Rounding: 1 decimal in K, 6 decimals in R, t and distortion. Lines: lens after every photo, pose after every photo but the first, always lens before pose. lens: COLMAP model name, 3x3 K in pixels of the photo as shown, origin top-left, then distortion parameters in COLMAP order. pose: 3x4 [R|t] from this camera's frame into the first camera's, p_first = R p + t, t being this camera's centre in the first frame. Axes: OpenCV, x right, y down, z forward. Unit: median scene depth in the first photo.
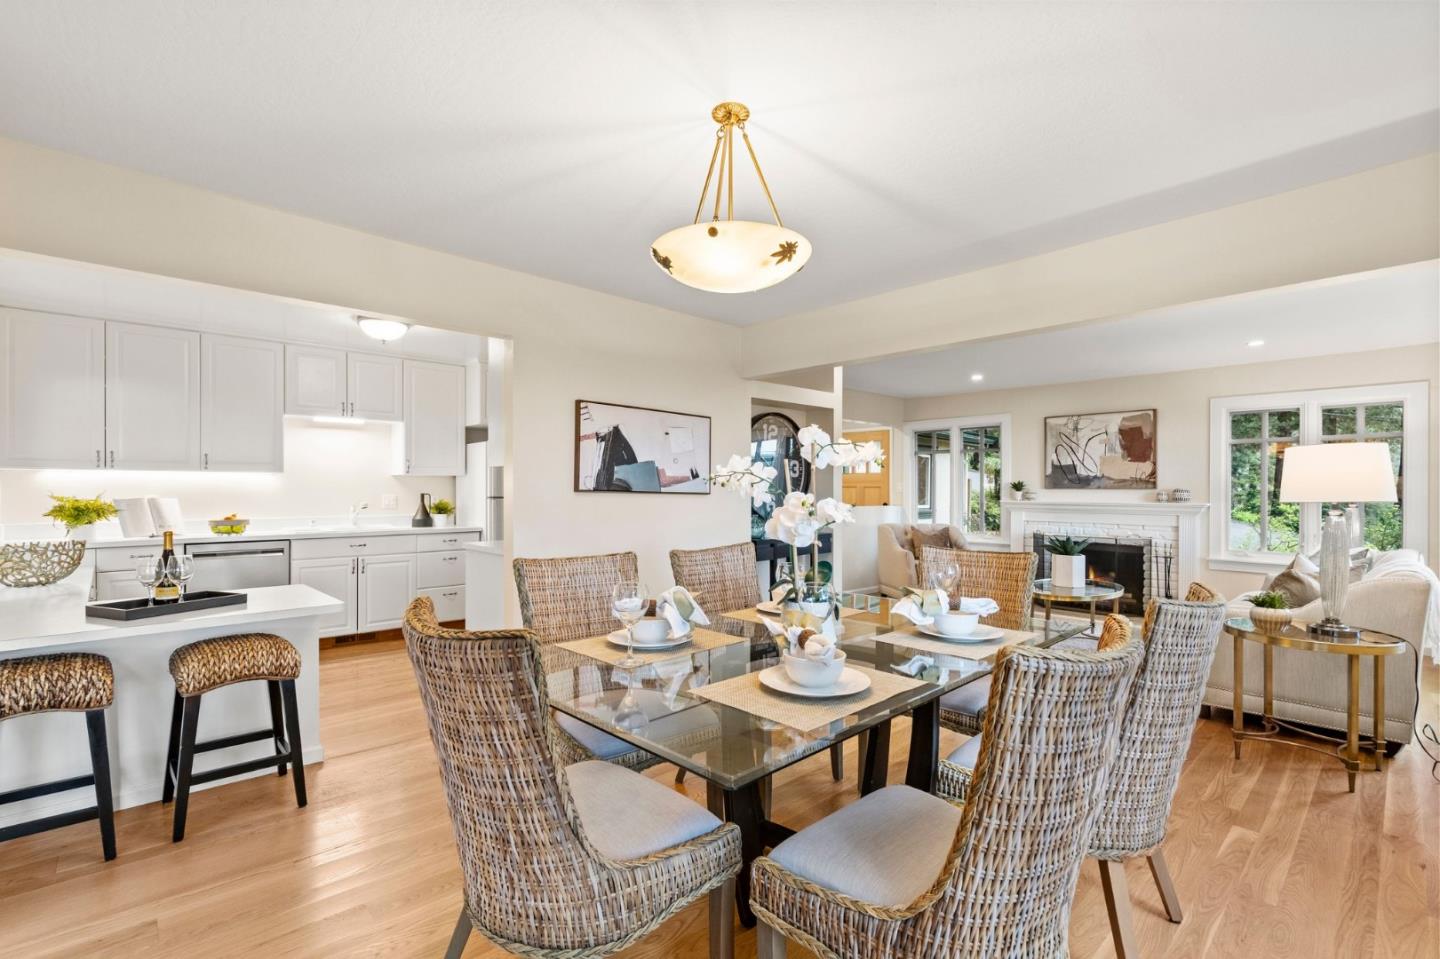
lens RADIAL K [[656.7, 0, 715.0], [0, 656.7, 486.0], [0, 0, 1]] dist [-0.003551, -0.000157]
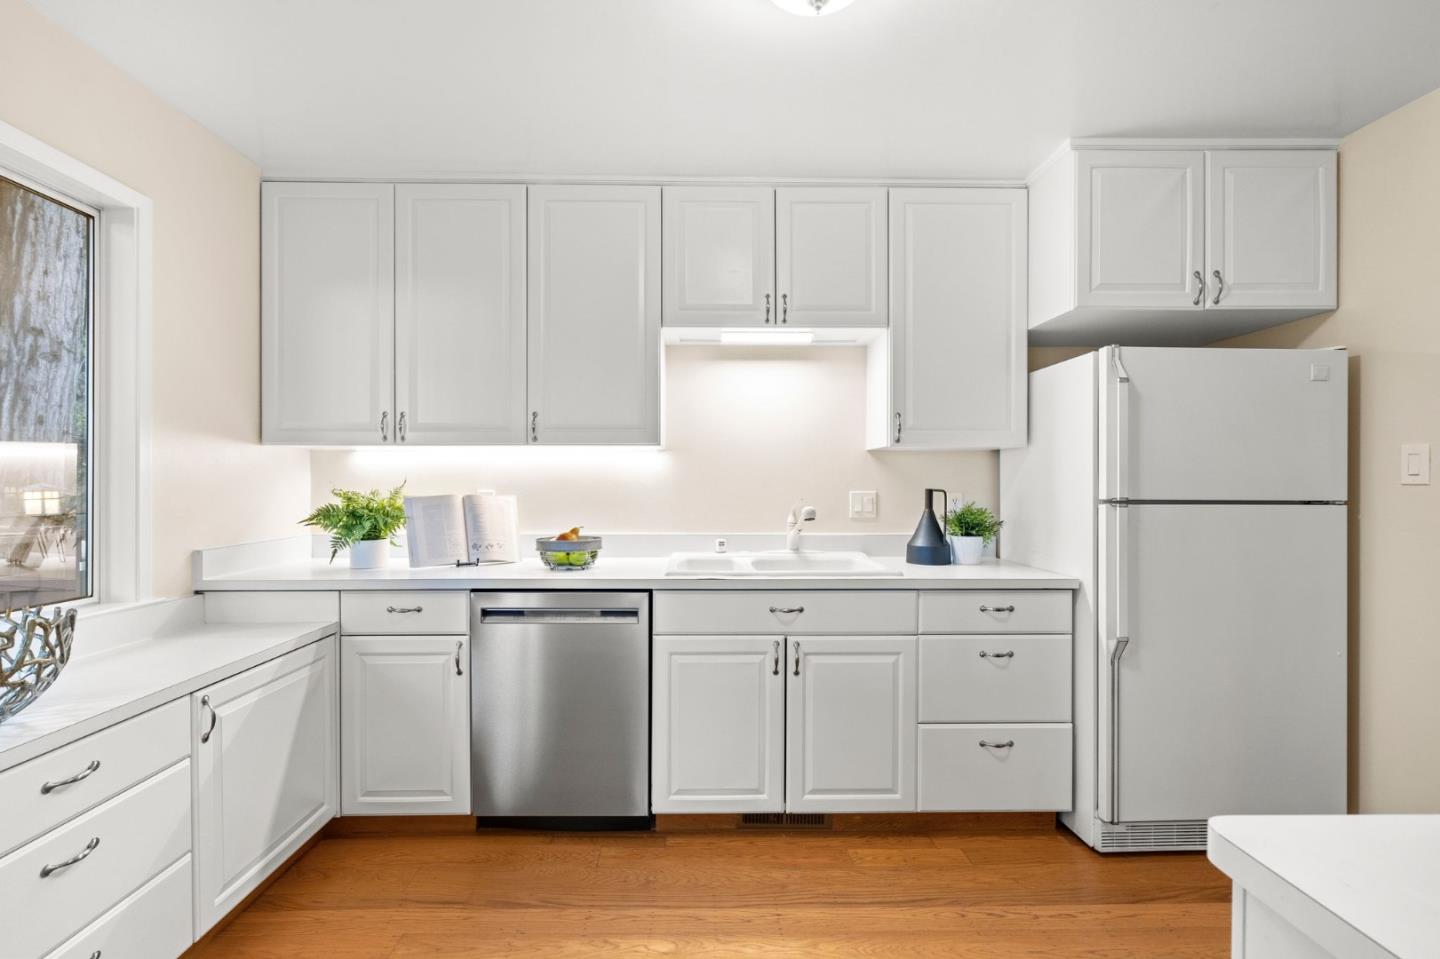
lens RADIAL K [[656.7, 0, 715.0], [0, 656.7, 486.0], [0, 0, 1]] dist [-0.003551, -0.000157]
pose [[0.746959, 0.004386, -0.664856, -0.294542], [0.003188, 0.999943, 0.010178, 0.005232], [0.664862, -0.009722, 0.746903, 0.650912]]
